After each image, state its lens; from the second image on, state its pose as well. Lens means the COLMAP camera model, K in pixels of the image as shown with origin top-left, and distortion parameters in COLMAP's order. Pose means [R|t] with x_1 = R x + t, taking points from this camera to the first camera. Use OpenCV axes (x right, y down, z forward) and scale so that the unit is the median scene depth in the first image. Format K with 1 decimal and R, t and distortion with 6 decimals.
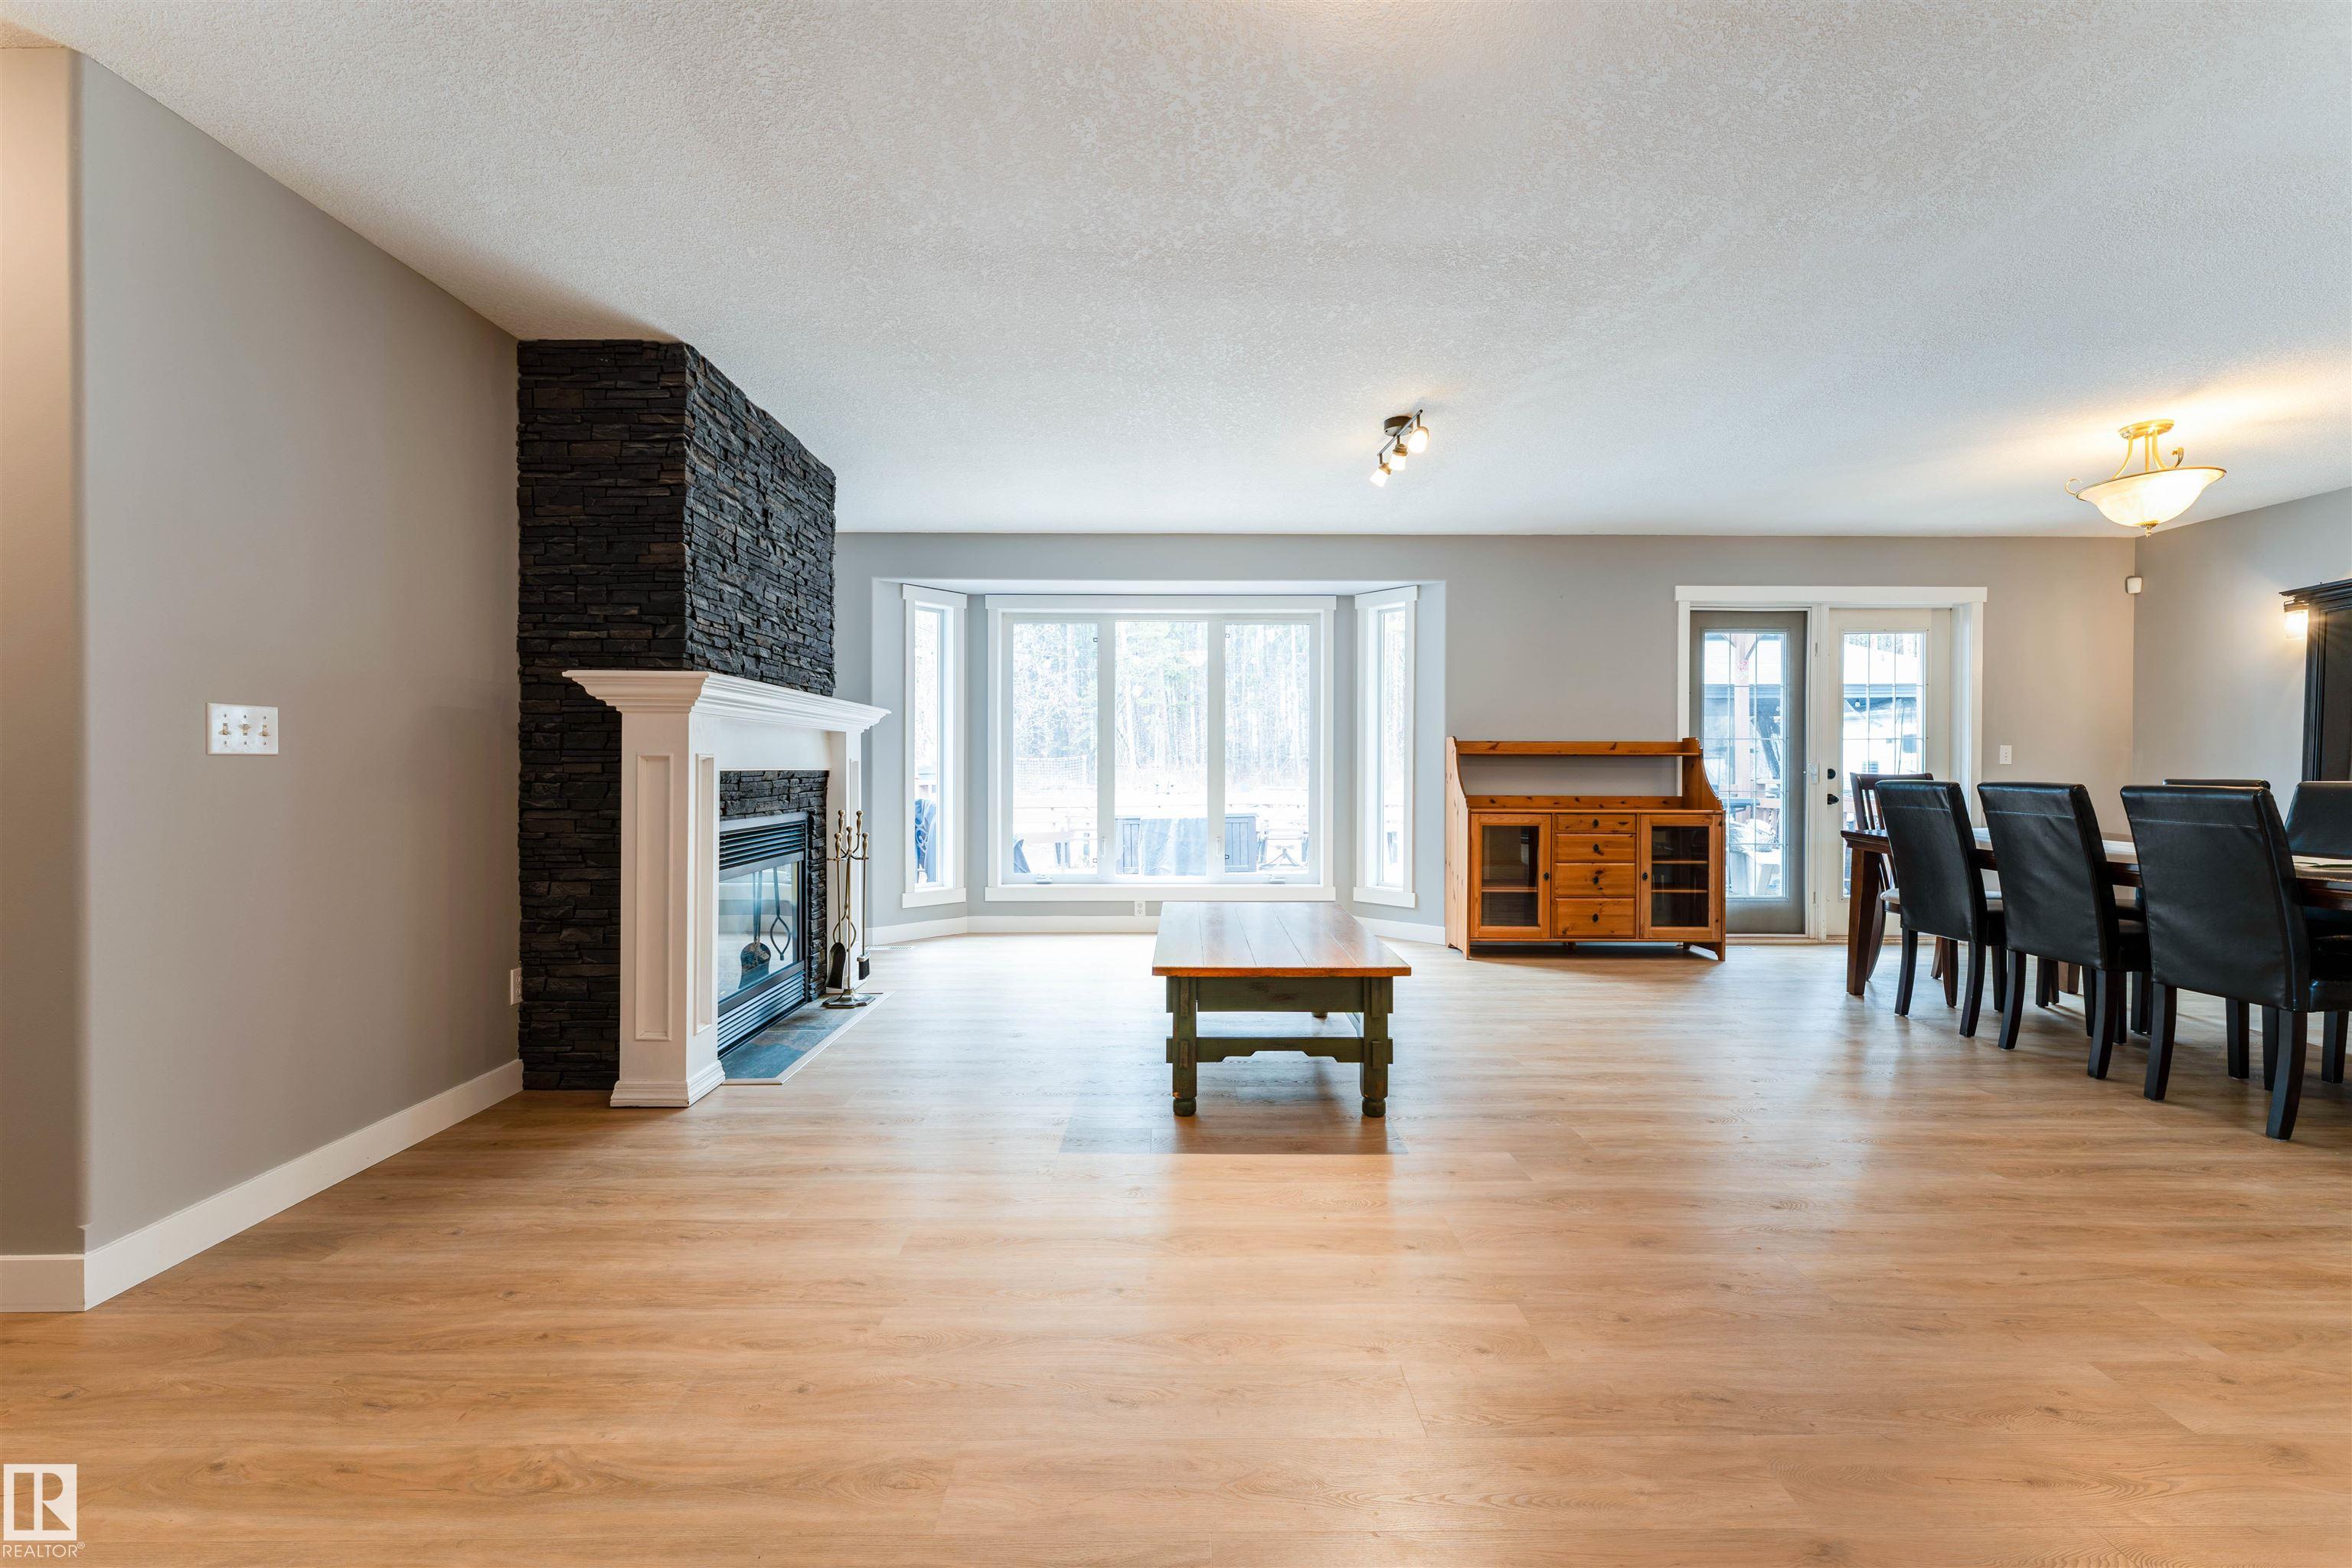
lens RADIAL K [[965.0, 0, 1182.8], [0, 965.0, 772.0], [0, 0, 1]] dist [0.000003, 0.000099]
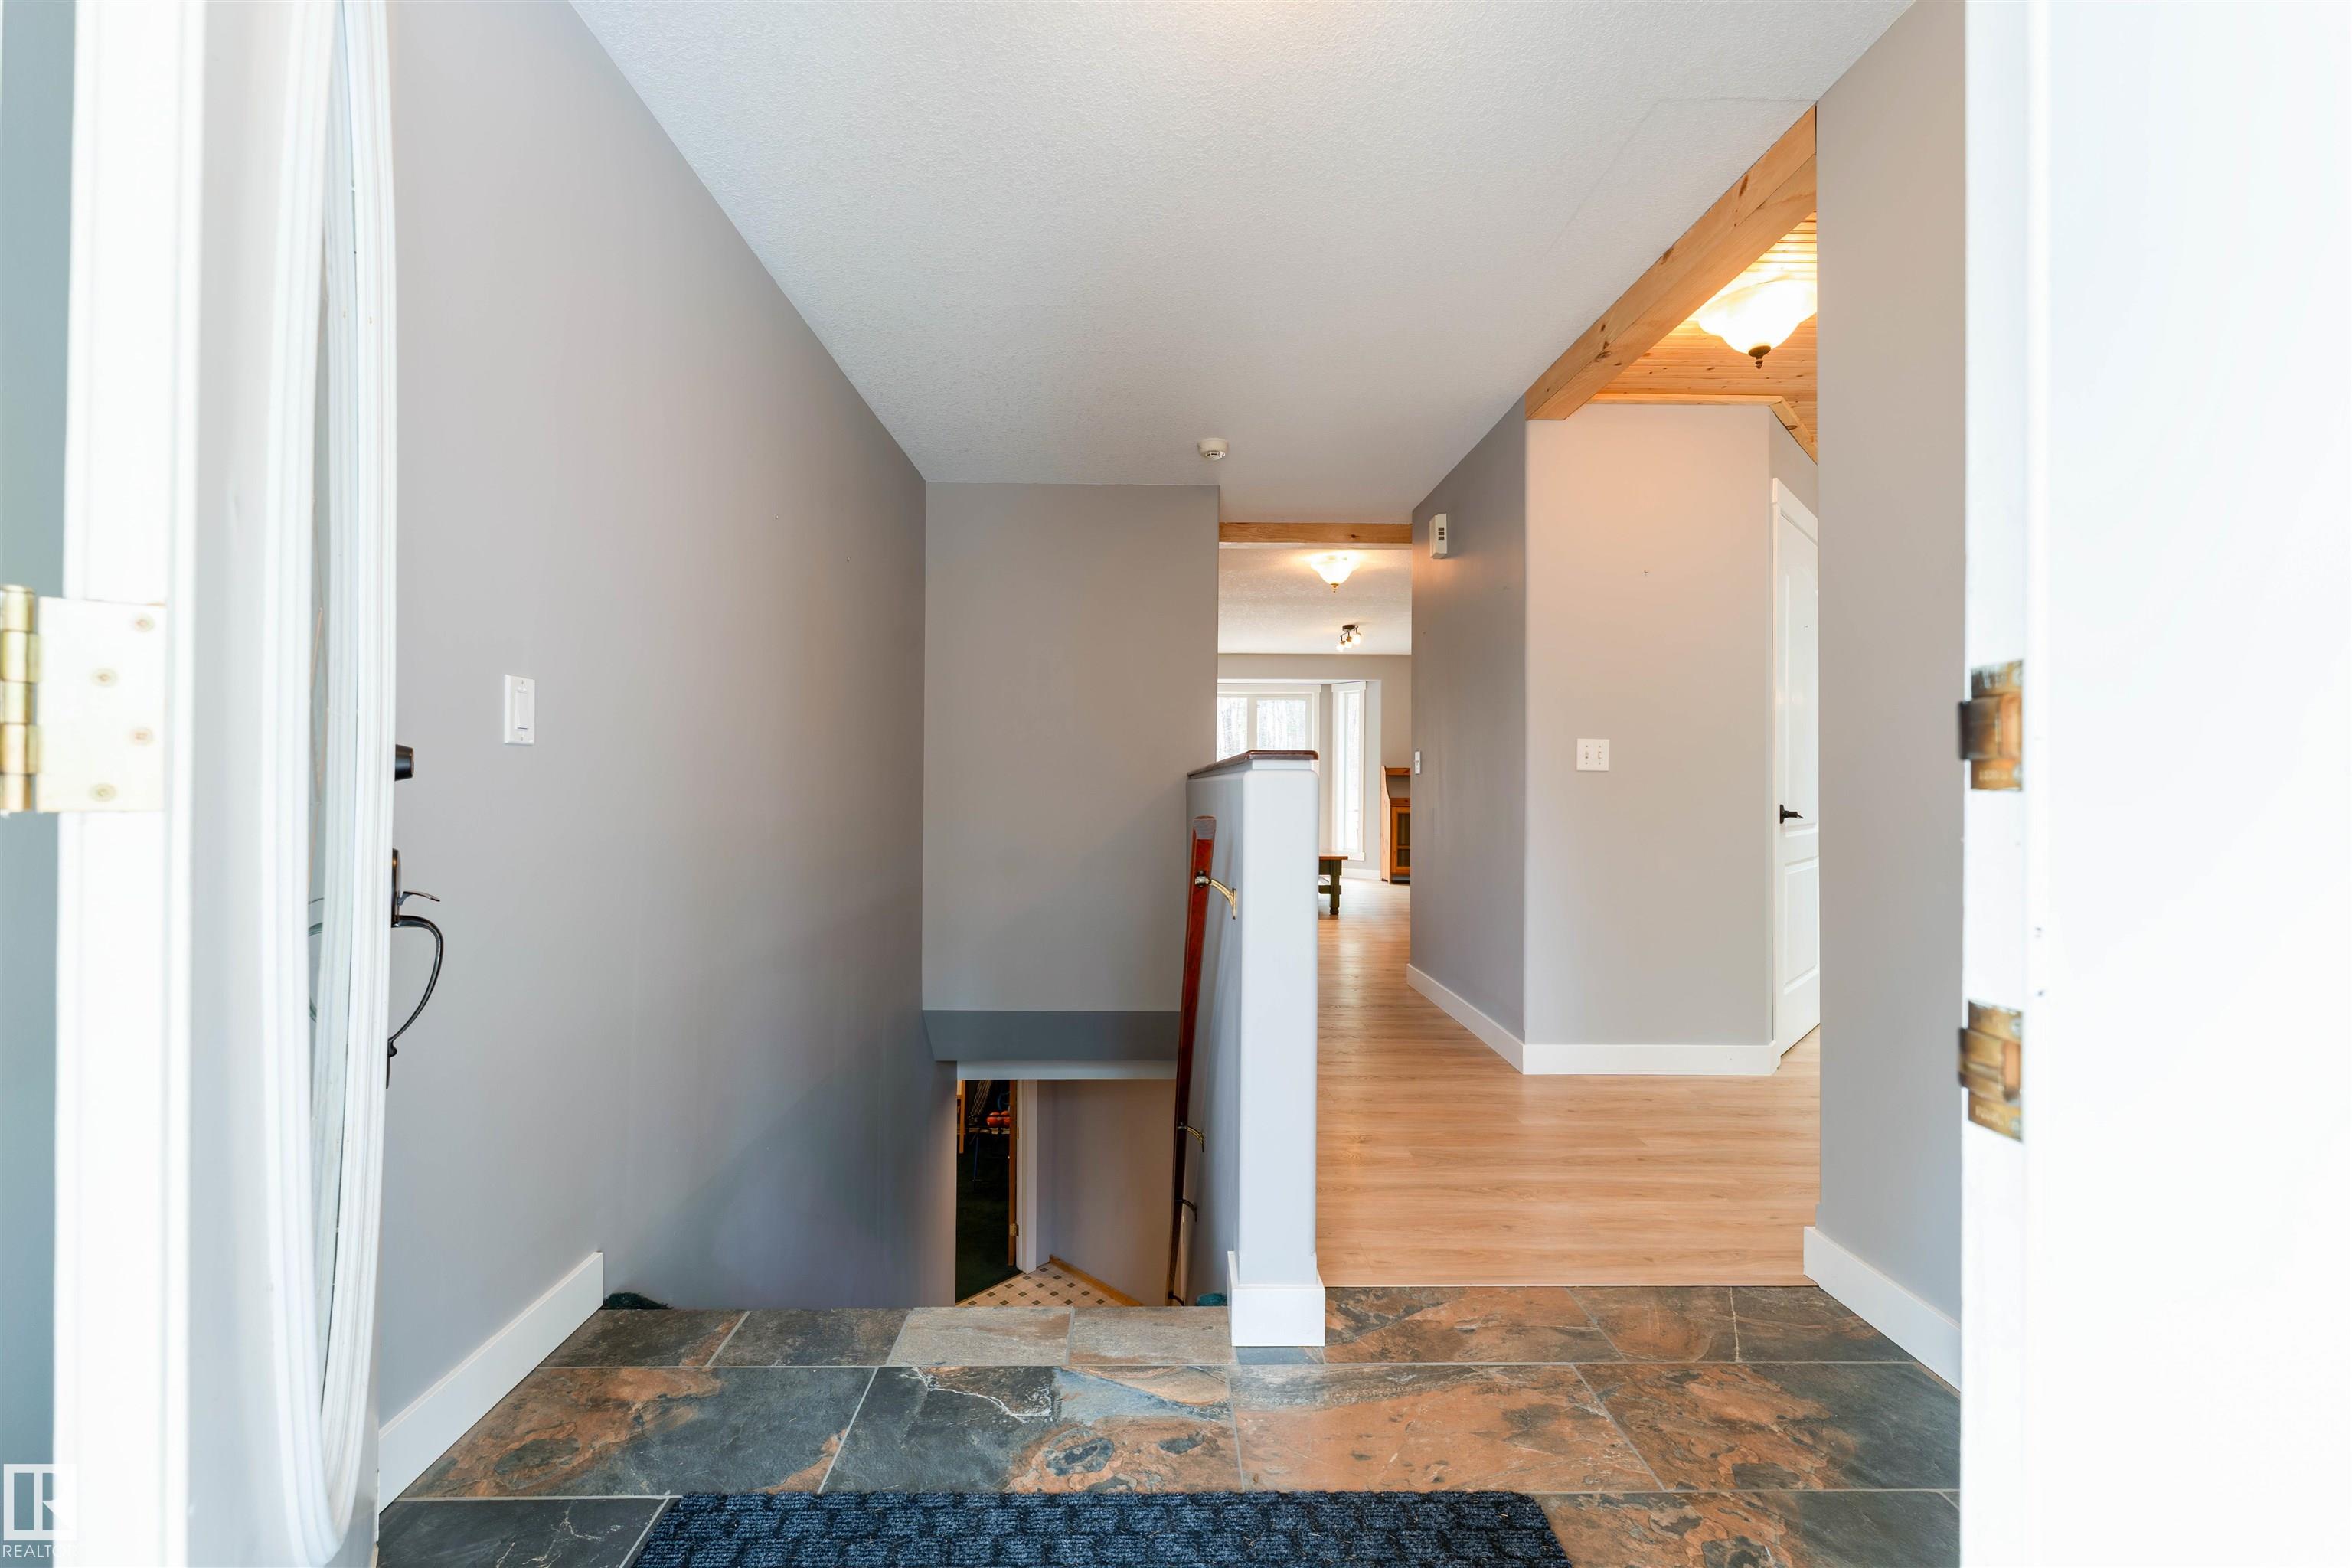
lens RADIAL K [[965.0, 0, 1180.7], [0, 965.0, 778.4], [0, 0, 1]] dist [0.000003, 0.000099]
pose [[0.999925, 0.002210, 0.012019, -0.138204], [-0.002087, 0.999946, -0.010221, 0.007164], [-0.012041, 0.010195, 0.999876, -0.887859]]
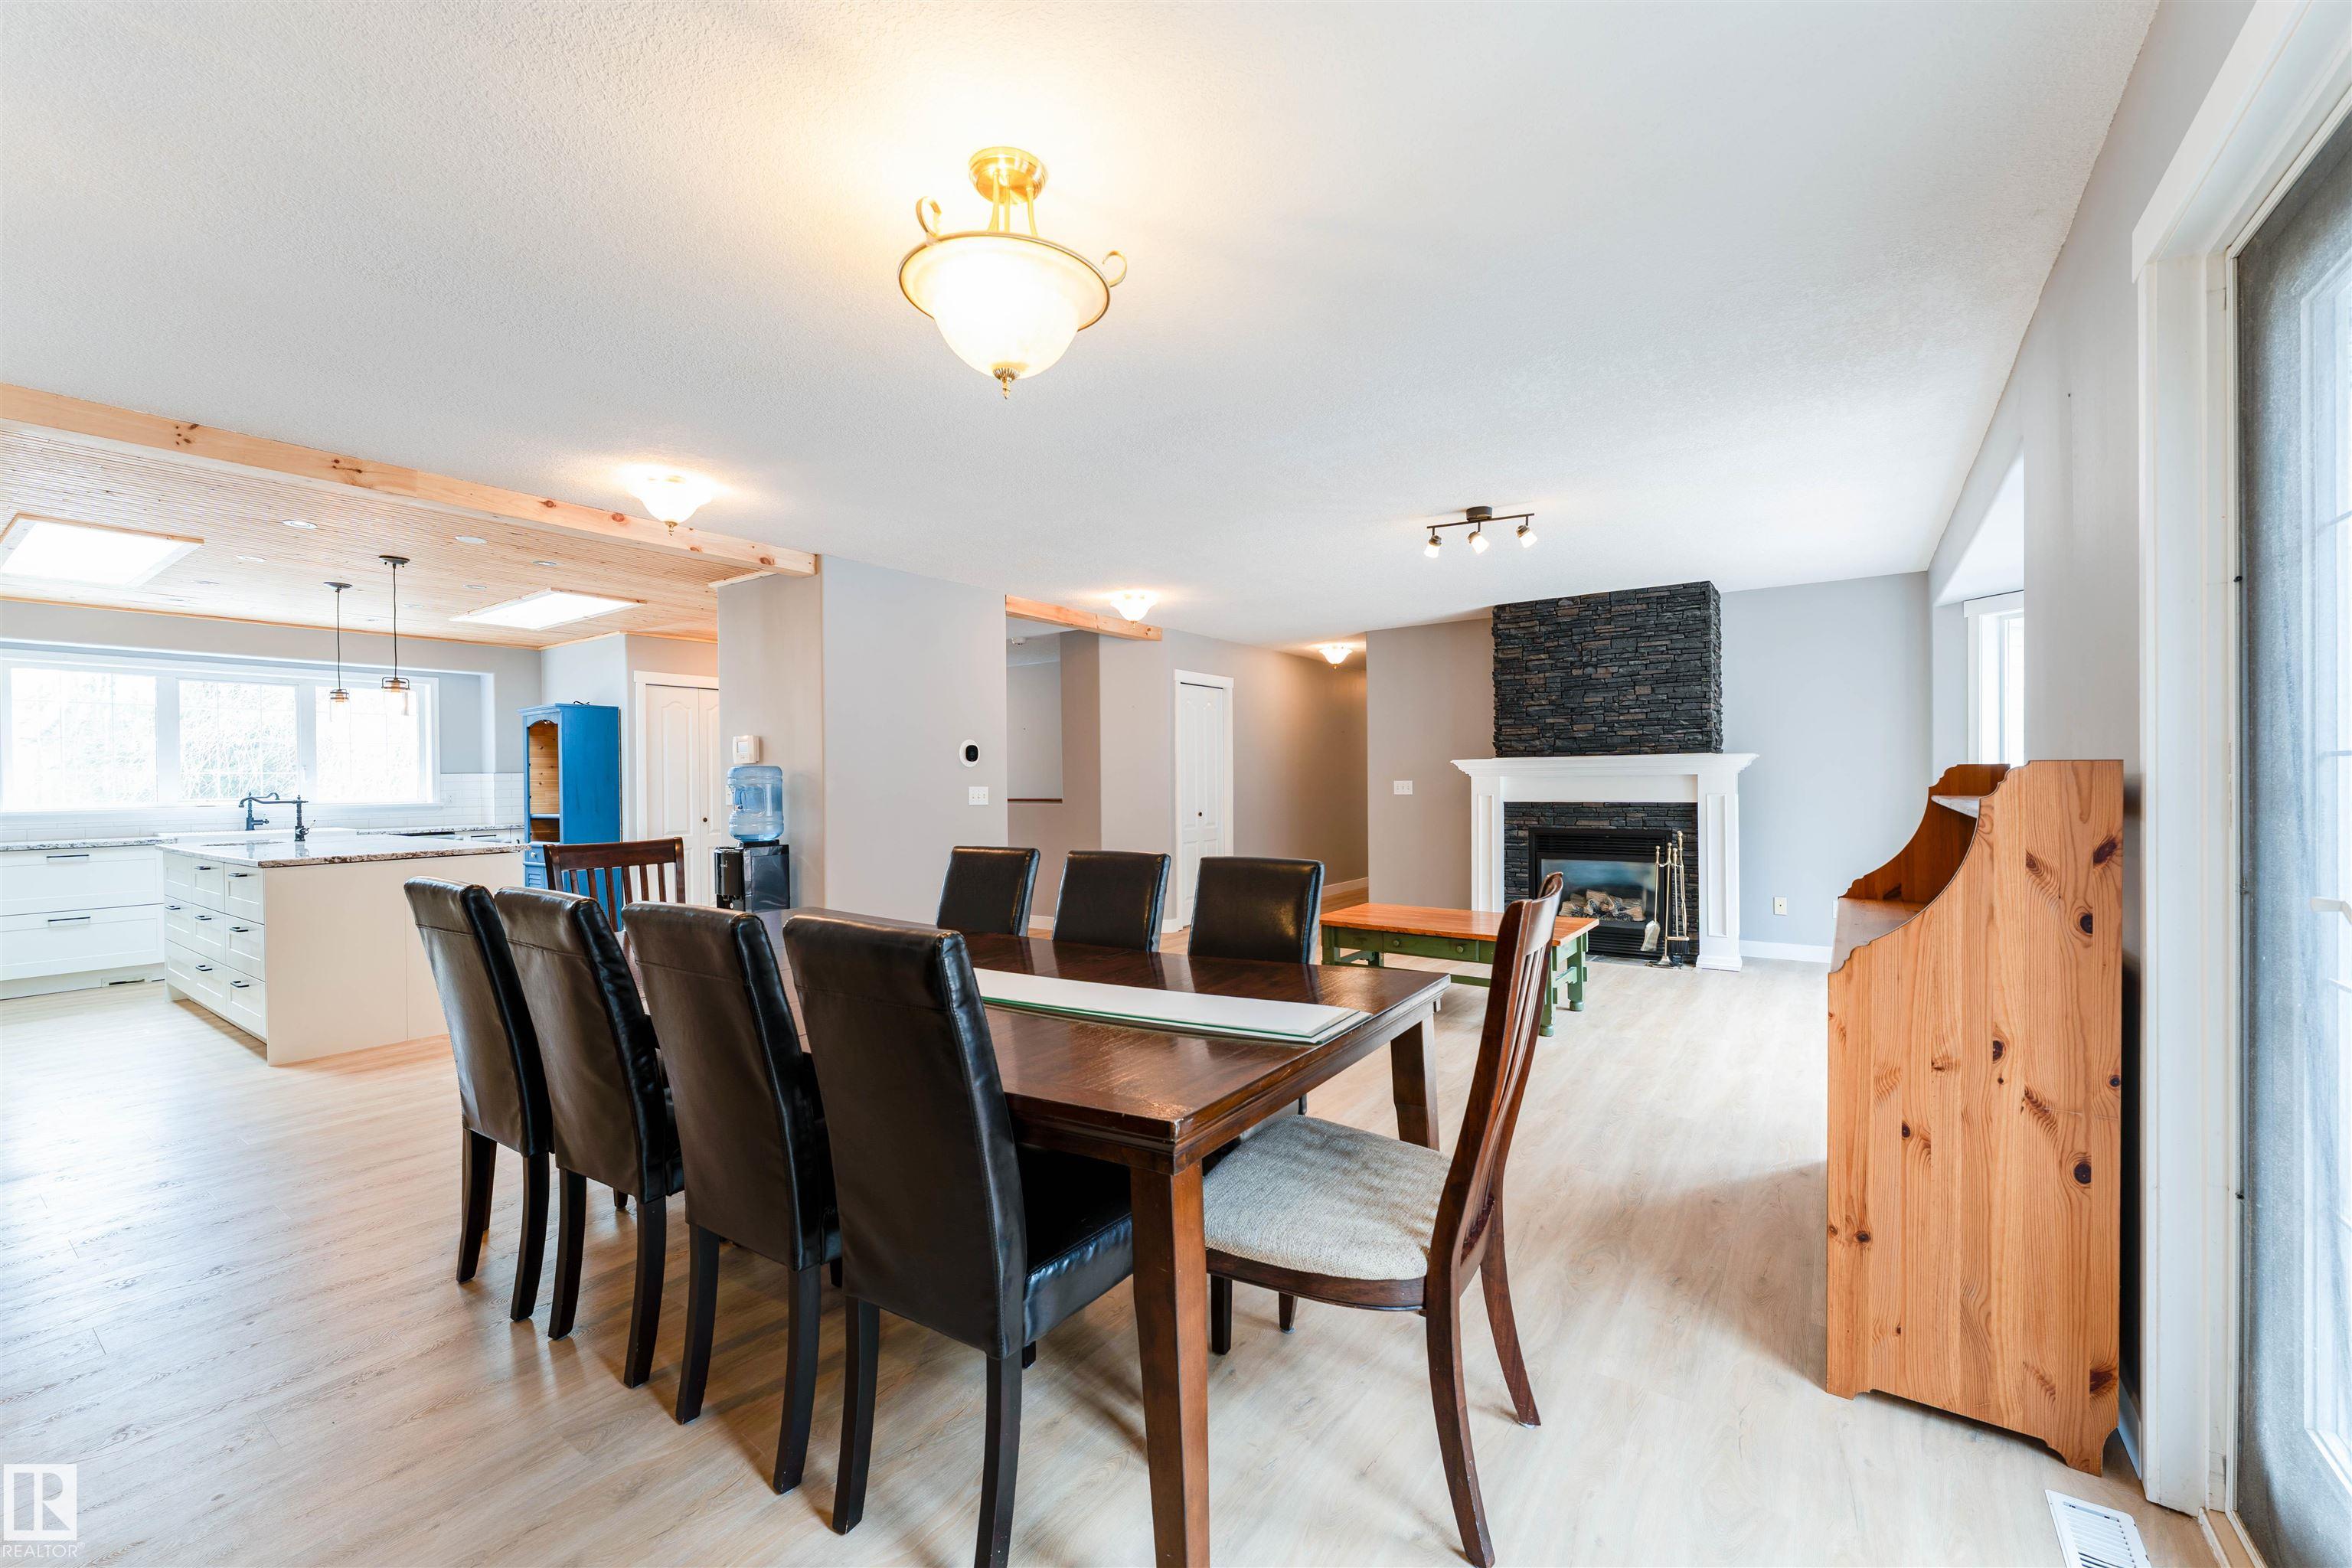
lens RADIAL K [[965.0, 0, 1184.4], [0, 965.0, 782.6], [0, 0, 1]] dist [0.000003, 0.000099]
pose [[-0.571600, 0.012731, -0.820434, 1.071821], [0.002853, 0.999904, 0.013528, -0.045303], [0.820527, 0.005391, -0.571582, 1.000913]]
